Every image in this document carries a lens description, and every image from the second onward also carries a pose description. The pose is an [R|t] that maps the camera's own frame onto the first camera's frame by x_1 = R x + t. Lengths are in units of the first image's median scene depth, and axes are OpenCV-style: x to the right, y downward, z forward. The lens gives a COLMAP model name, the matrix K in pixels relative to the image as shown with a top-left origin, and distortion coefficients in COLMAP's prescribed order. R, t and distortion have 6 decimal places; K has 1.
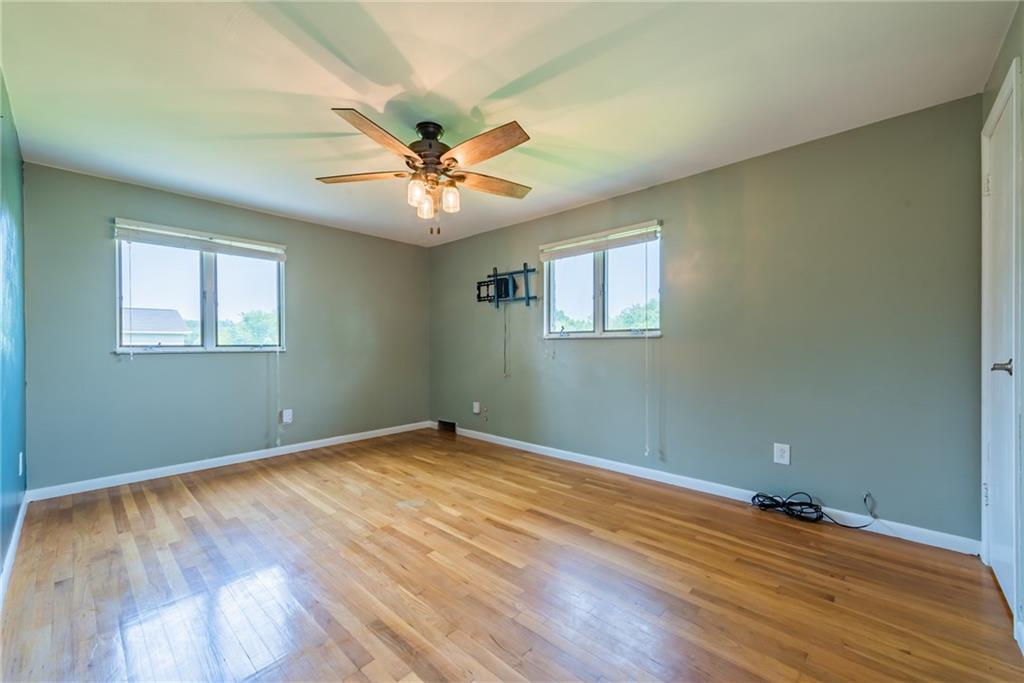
lens RADIAL K [[402.4, 0, 513.8], [0, 402.4, 346.2], [0, 0, 1]] dist [0.013471, -0.002698]
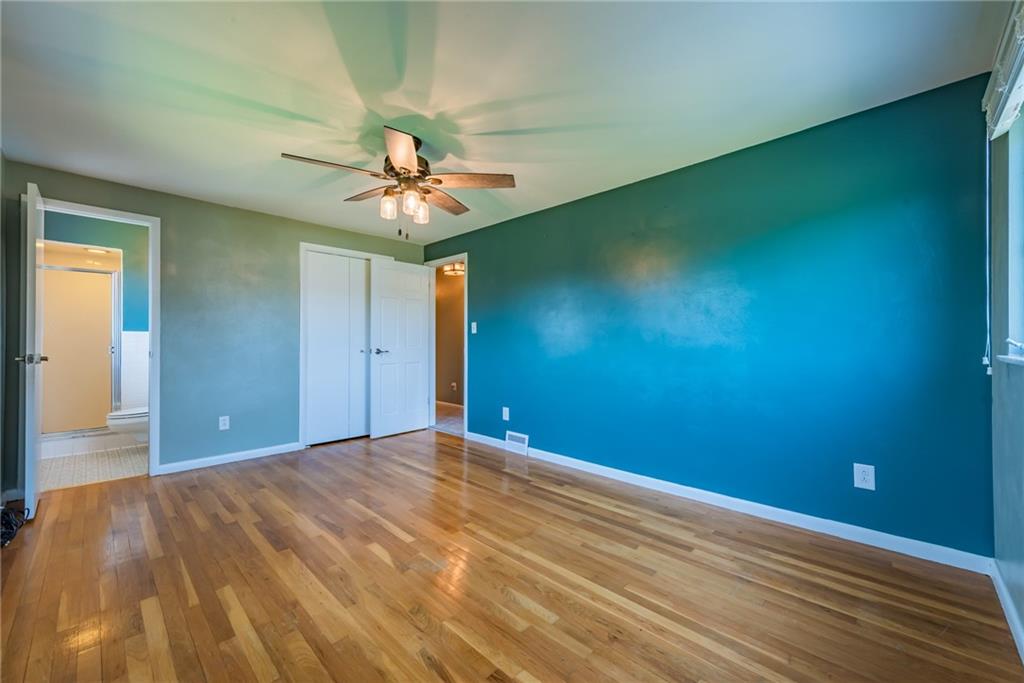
lens RADIAL K [[402.4, 0, 516.7], [0, 402.4, 338.1], [0, 0, 1]] dist [0.013471, -0.002698]
pose [[-0.999787, 0.003396, 0.020363, -0.364068], [0.003329, 0.999989, -0.003292, -0.010859], [-0.020374, -0.003223, -0.999787, 1.465872]]
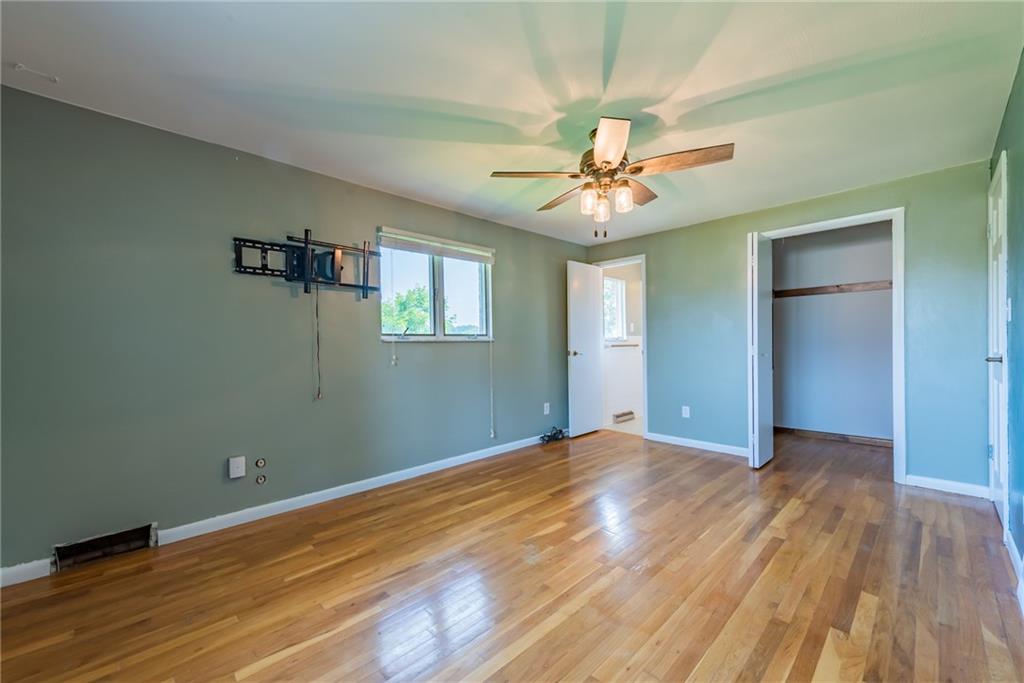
lens RADIAL K [[402.4, 0, 517.4], [0, 402.4, 346.5], [0, 0, 1]] dist [0.013471, -0.002698]
pose [[0.049461, -0.001918, 0.998774, -0.876588], [0.016767, 0.999859, 0.001090, -0.006465], [-0.998635, 0.016693, 0.049487, 0.837286]]
